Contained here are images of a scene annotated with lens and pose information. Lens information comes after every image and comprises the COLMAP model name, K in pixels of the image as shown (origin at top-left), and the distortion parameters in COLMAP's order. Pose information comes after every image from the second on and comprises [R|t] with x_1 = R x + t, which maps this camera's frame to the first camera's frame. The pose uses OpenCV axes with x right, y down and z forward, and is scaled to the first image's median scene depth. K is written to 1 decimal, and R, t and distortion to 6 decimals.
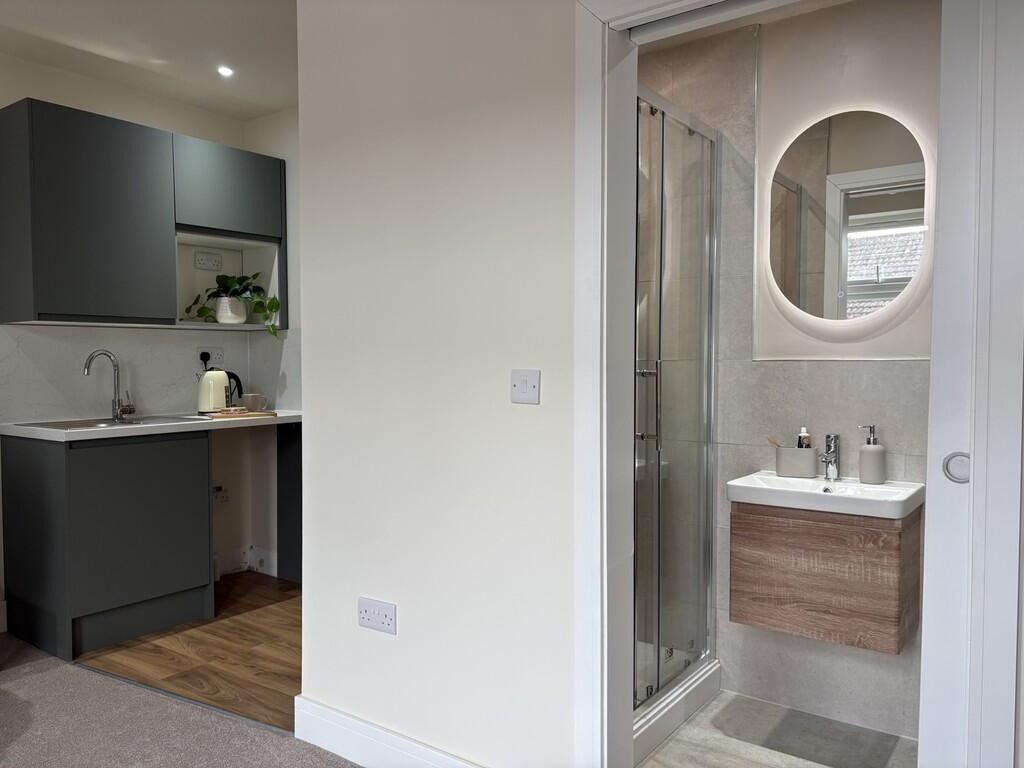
lens RADIAL K [[778.0, 0, 512.0], [0, 778.0, 387.7], [0, 0, 1]] dist [0.025646, -0.021735]
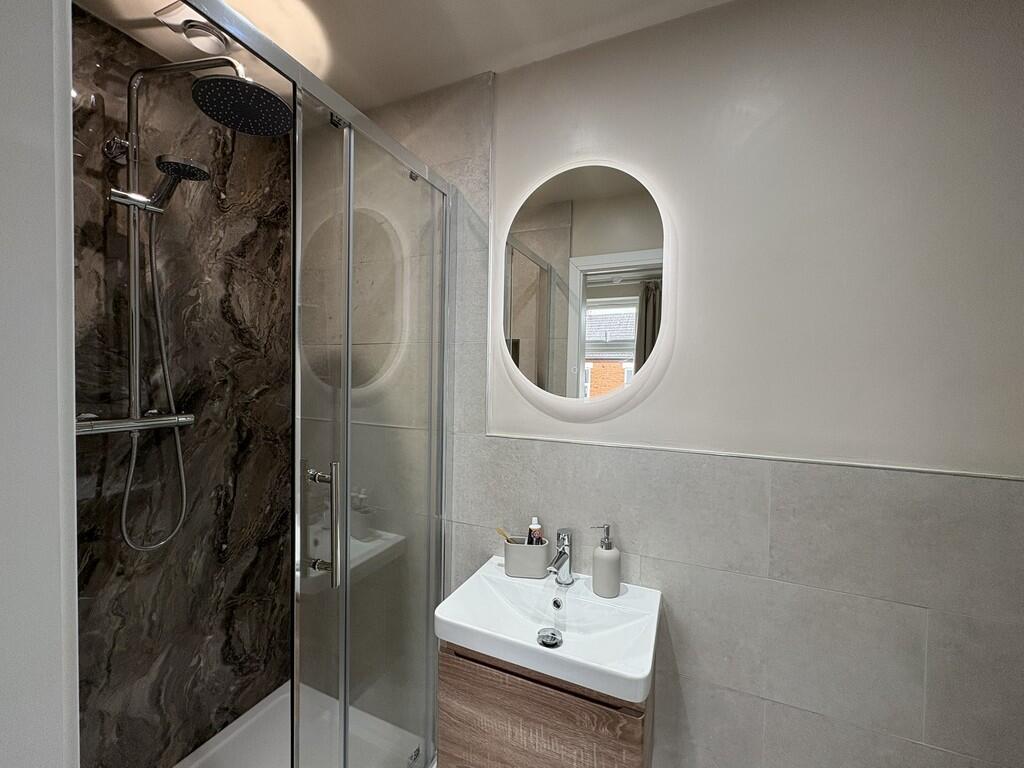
lens RADIAL K [[406.8, 0, 512.8], [0, 406.8, 381.8], [0, 0, 1]] dist [-0.002350, 0.000593]
pose [[0.976055, 0.011477, 0.217222, 0.235688], [-0.009114, 0.999888, -0.011878, -0.093651], [-0.217334, 0.009614, 0.976050, 0.528026]]
